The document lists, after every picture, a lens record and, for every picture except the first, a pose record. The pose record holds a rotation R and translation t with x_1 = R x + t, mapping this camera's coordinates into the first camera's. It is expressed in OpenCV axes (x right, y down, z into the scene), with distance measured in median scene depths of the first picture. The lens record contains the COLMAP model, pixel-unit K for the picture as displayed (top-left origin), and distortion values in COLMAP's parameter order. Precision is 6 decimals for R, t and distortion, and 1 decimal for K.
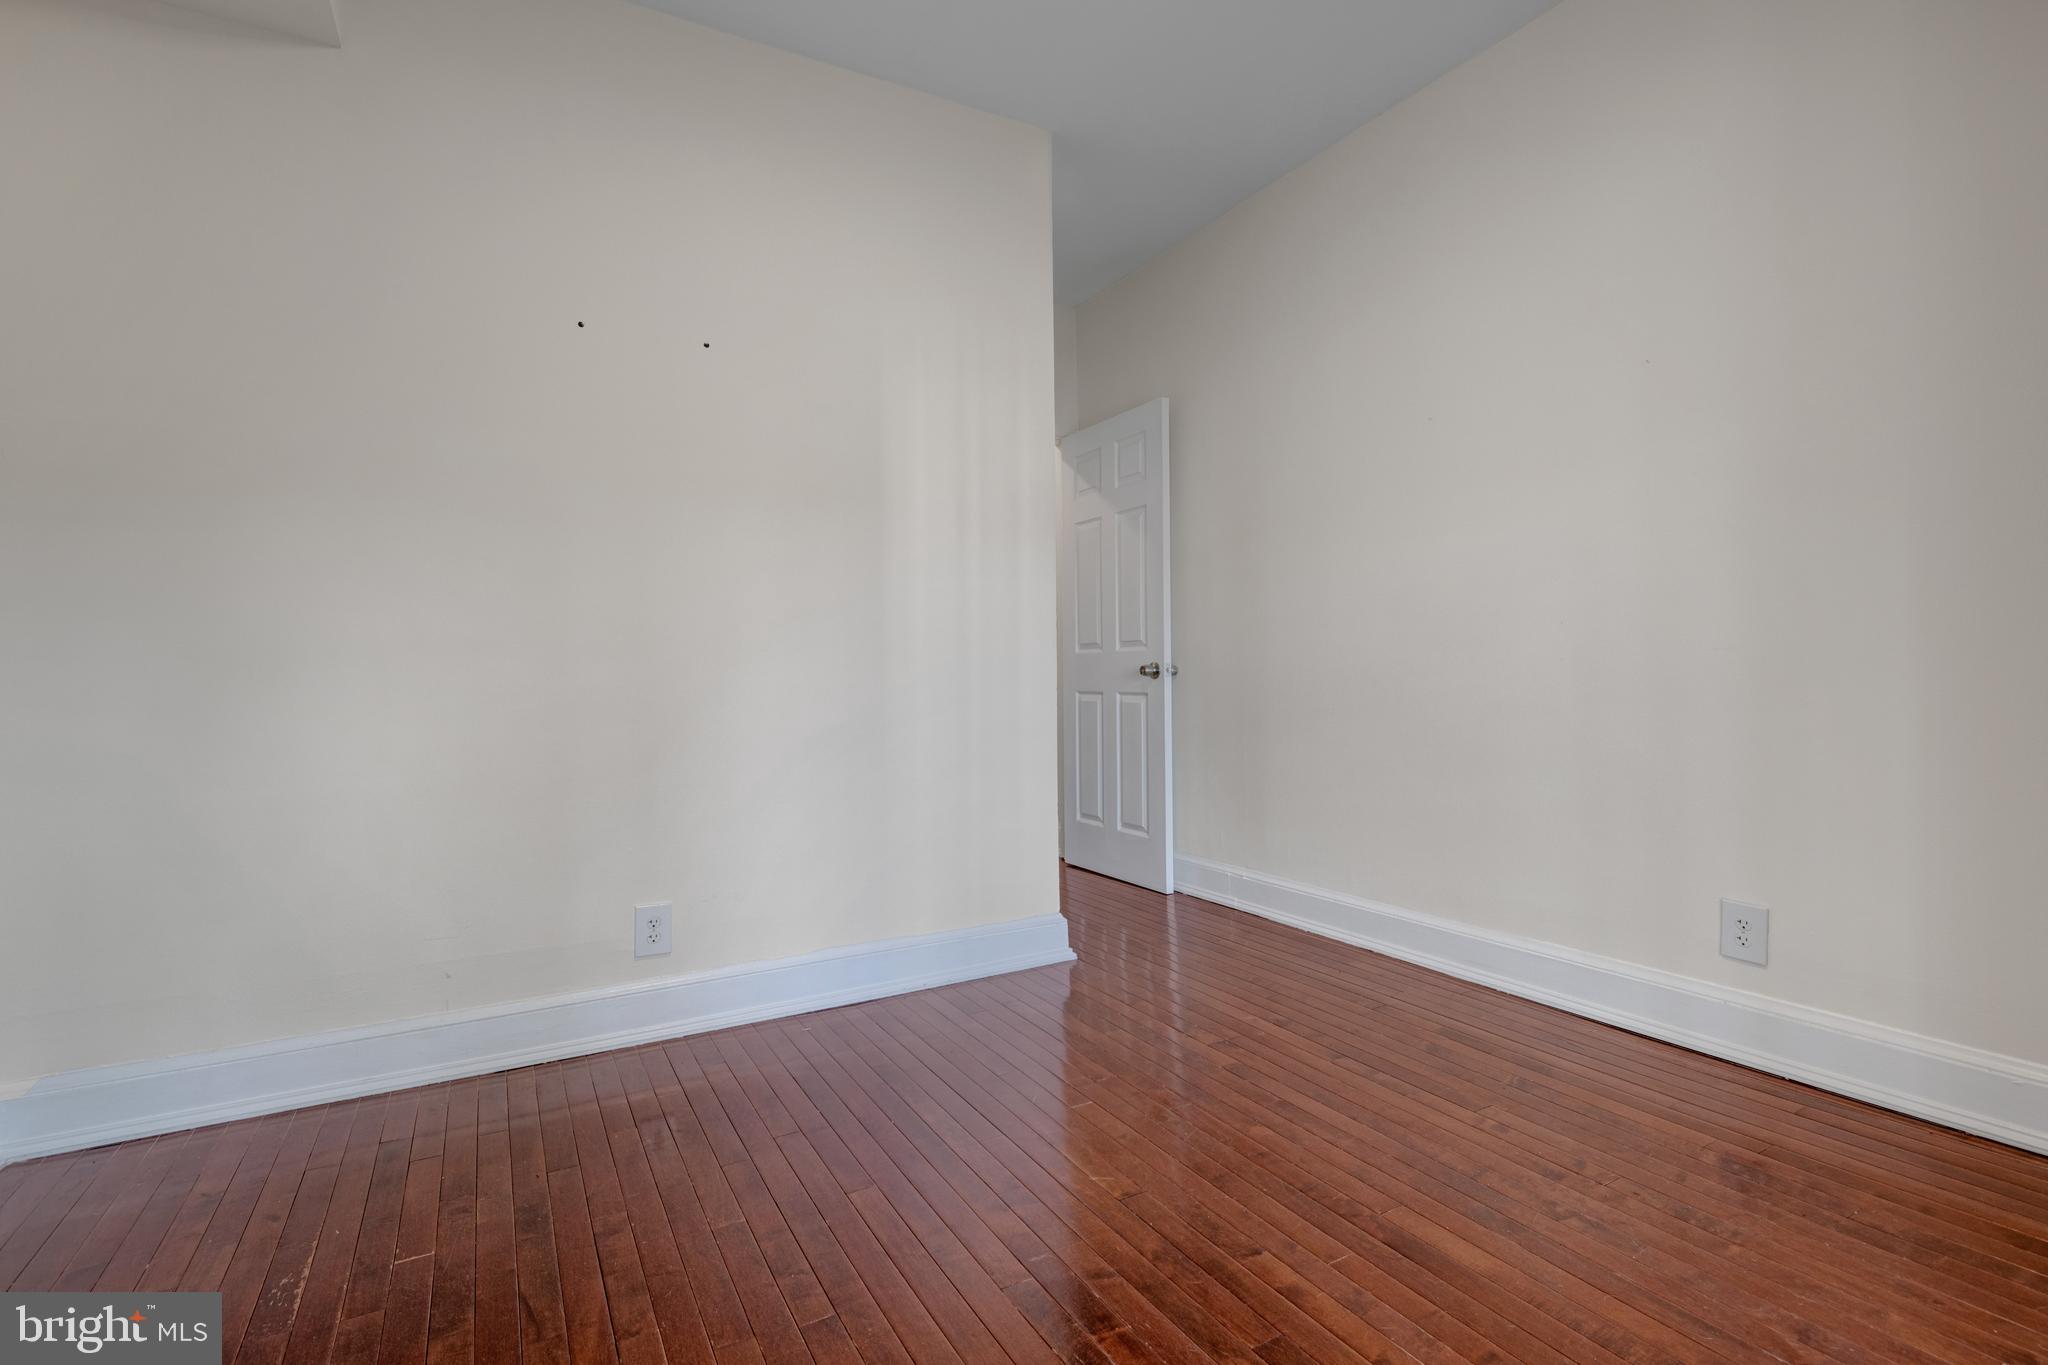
lens RADIAL K [[969.7, 0, 1021.2], [0, 969.7, 680.1], [0, 0, 1]] dist [0.002322, -0.000440]
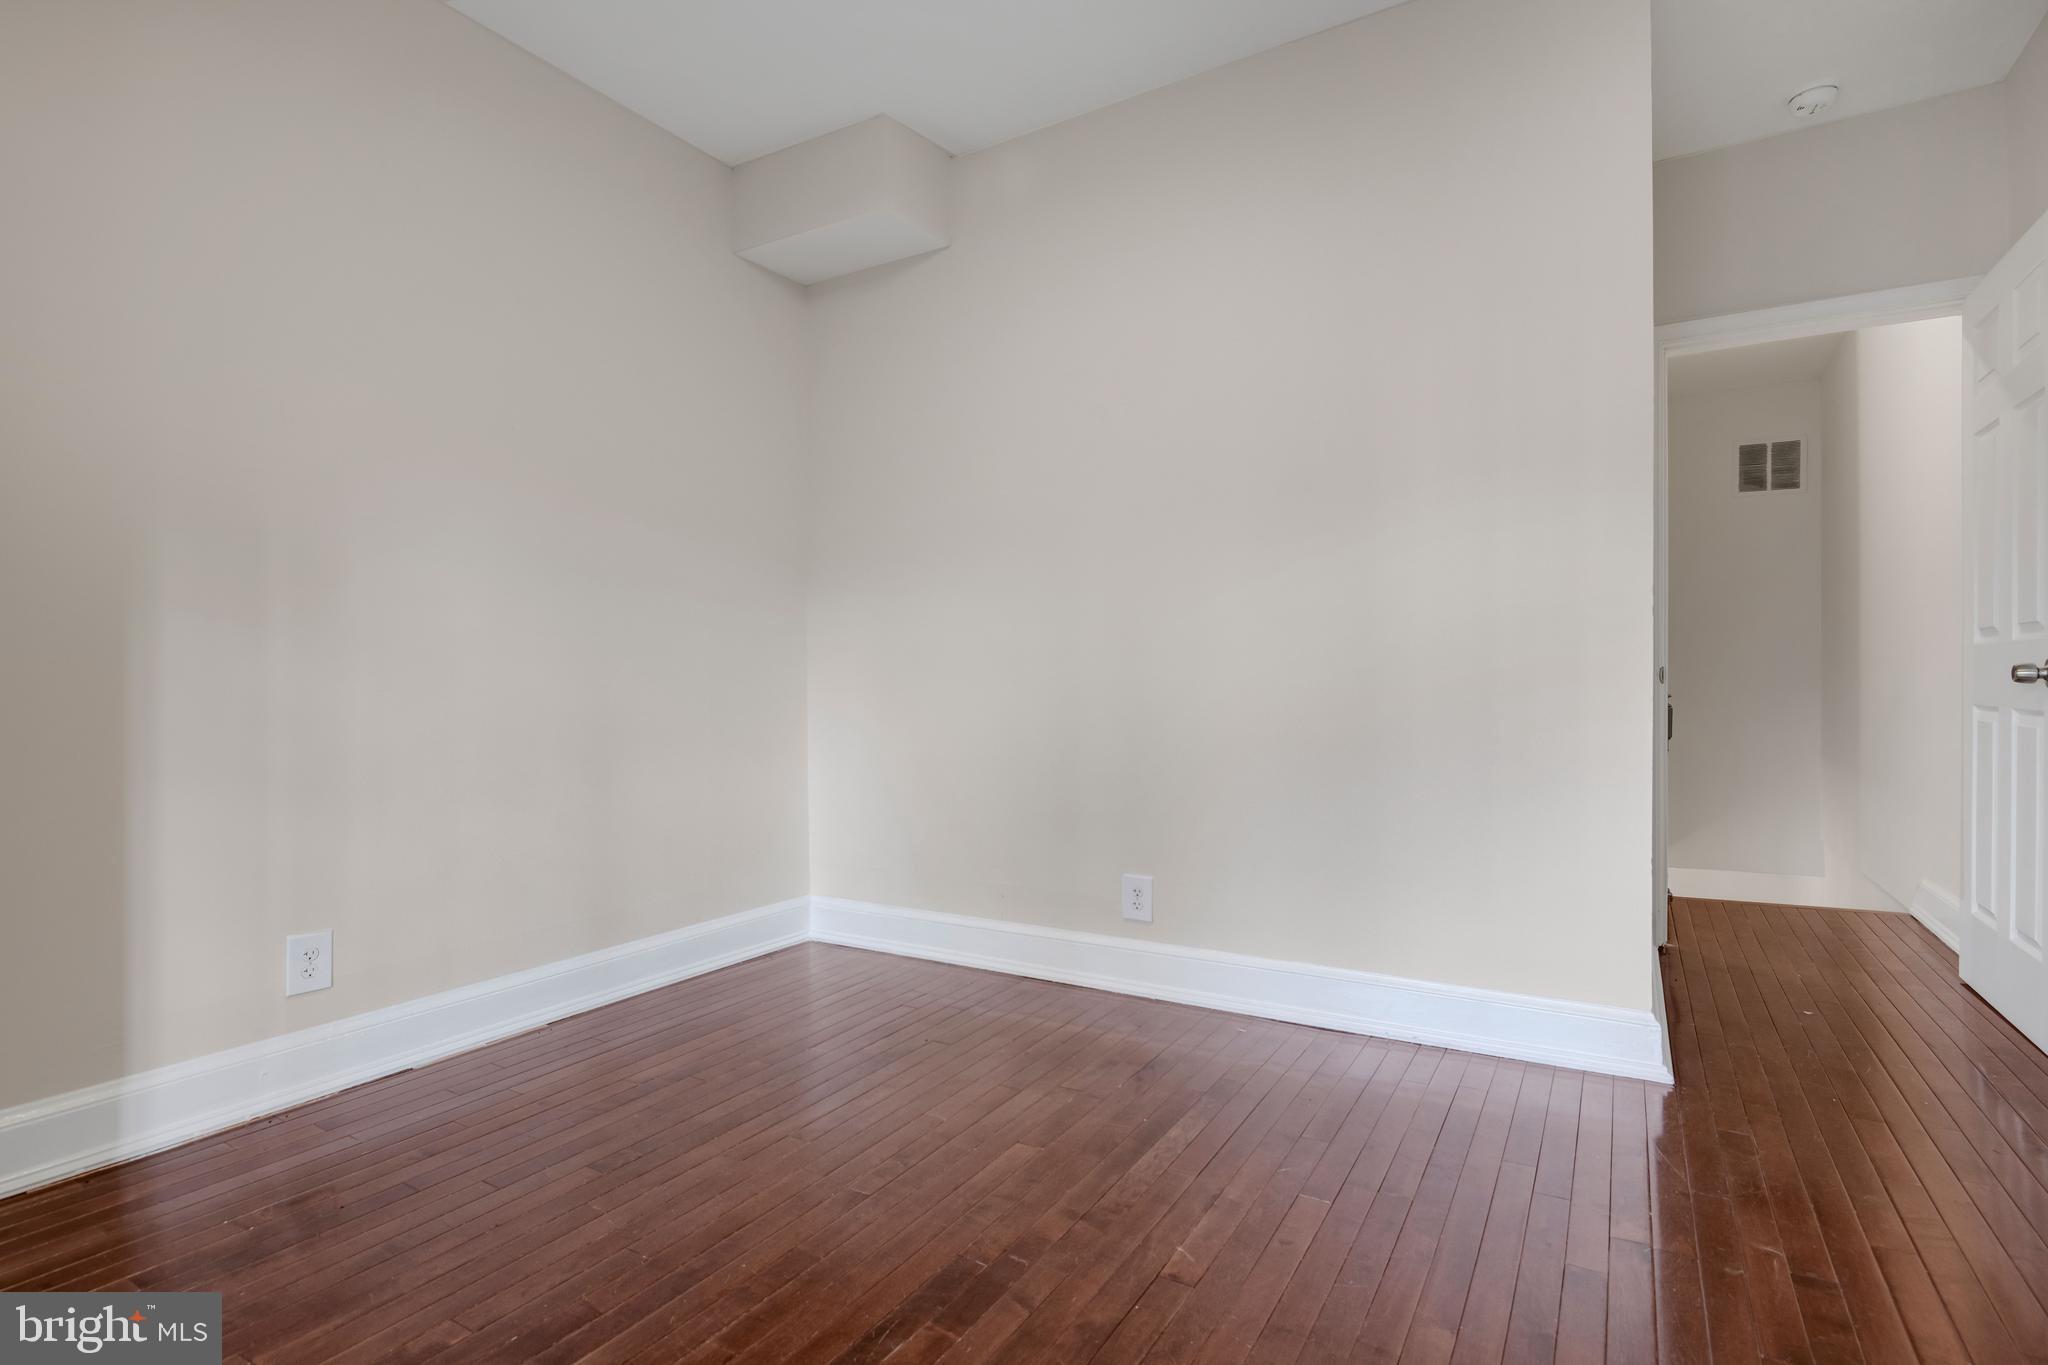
lens RADIAL K [[969.7, 0, 1025.5], [0, 969.7, 682.6], [0, 0, 1]] dist [0.002322, -0.000440]
pose [[0.497032, 0.009658, -0.867678, 0.498272], [-0.006131, 0.999952, 0.007618, -0.006910], [0.867710, 0.001533, 0.497068, 0.280468]]
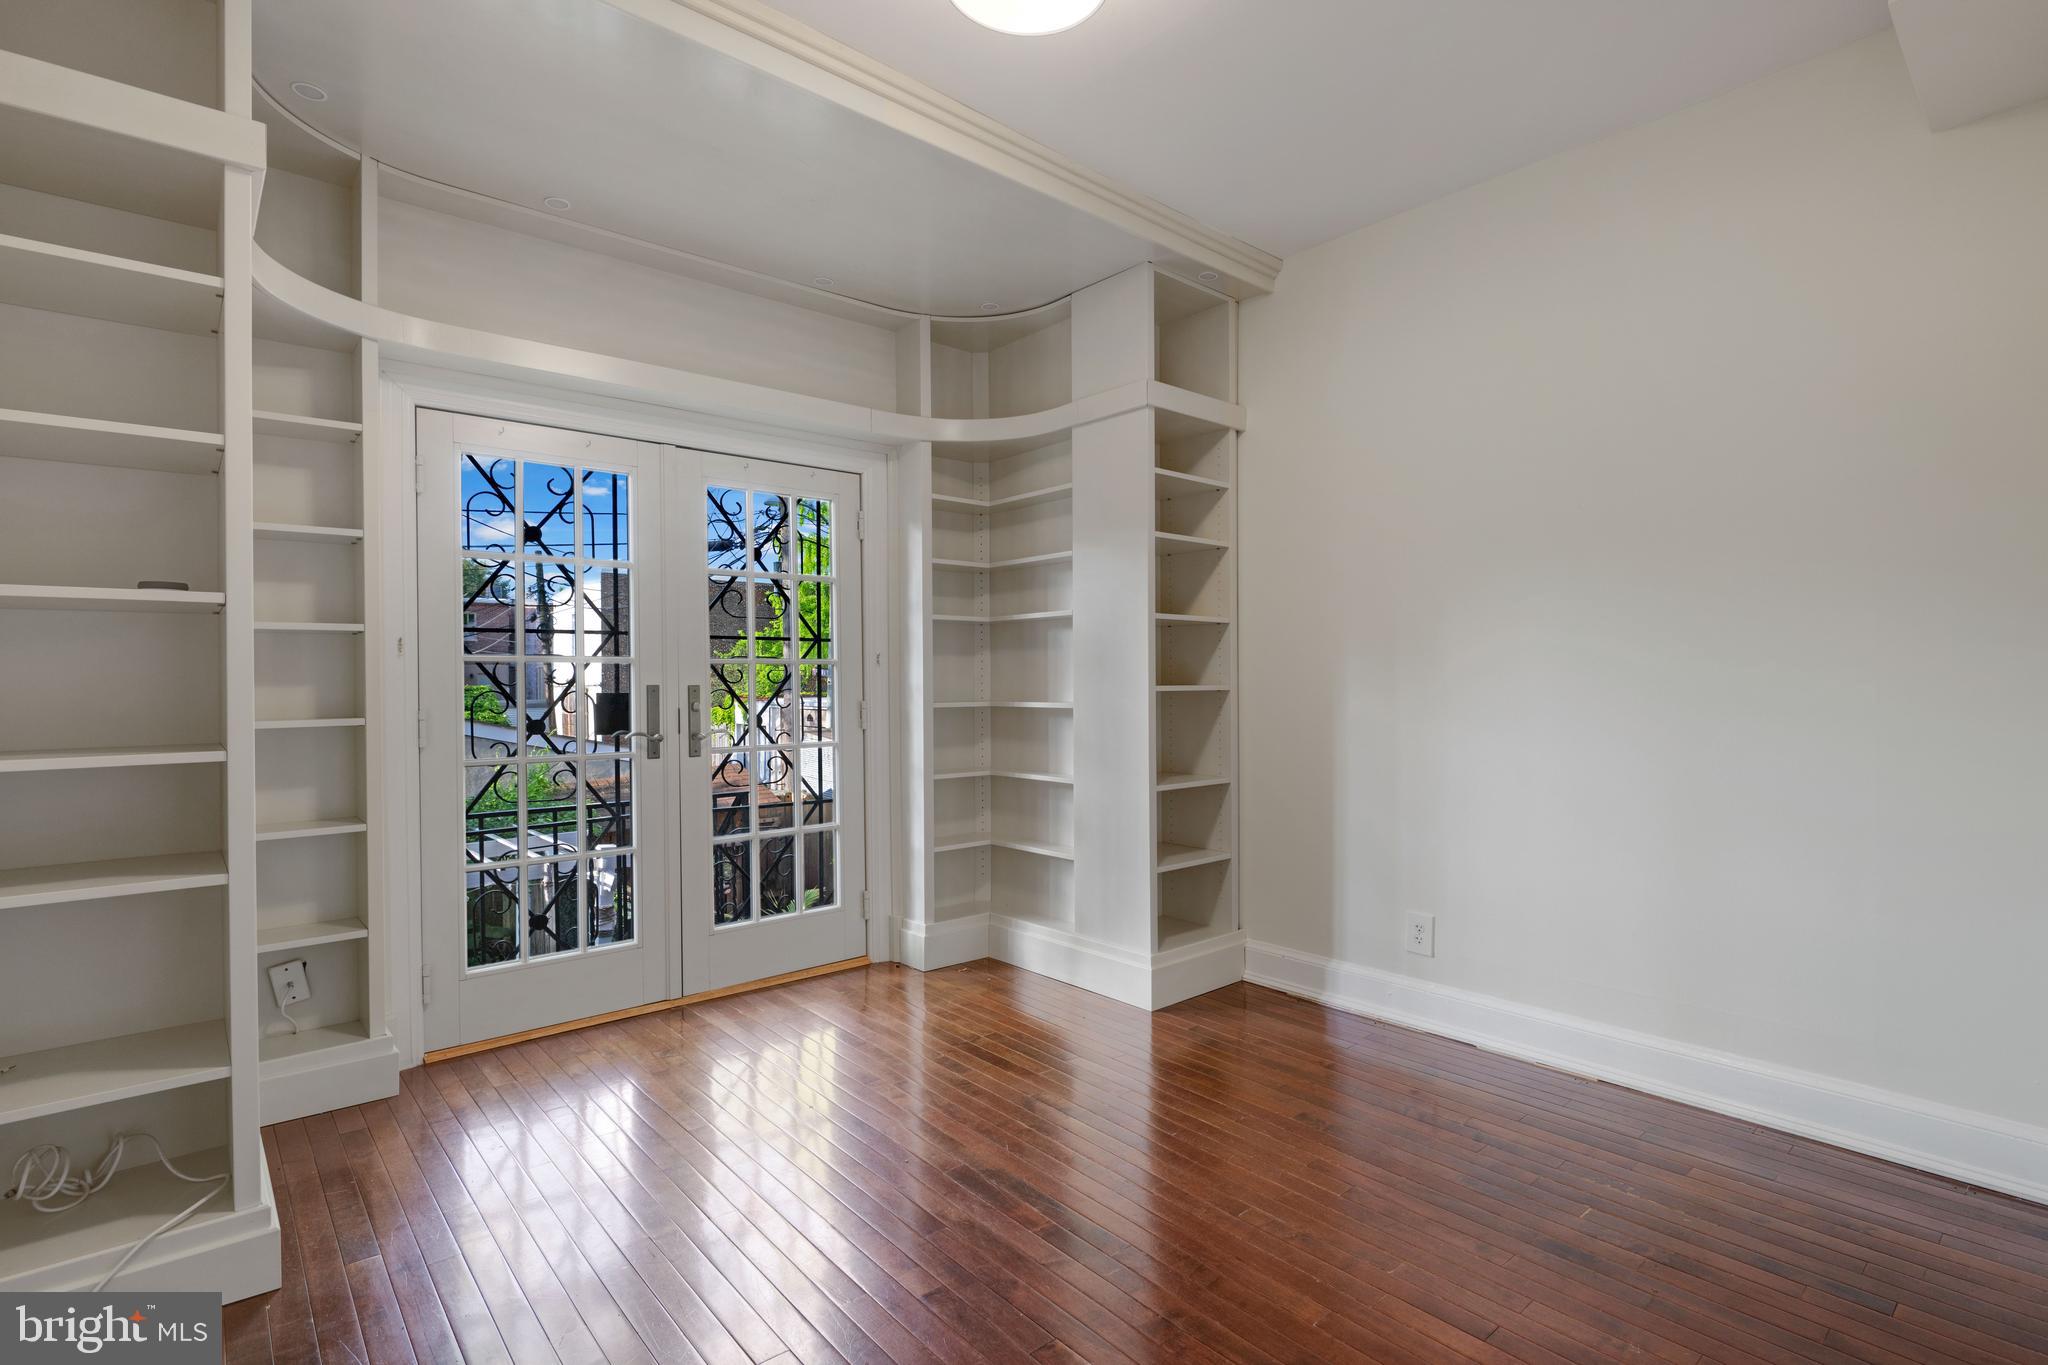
lens RADIAL K [[969.7, 0, 1021.4], [0, 969.7, 684.3], [0, 0, 1]] dist [0.002322, -0.000440]
pose [[-0.979289, 0.012591, -0.202076, 0.203134], [0.011686, 0.999916, 0.005672, -0.071818], [0.202130, 0.003193, -0.979353, 1.181977]]
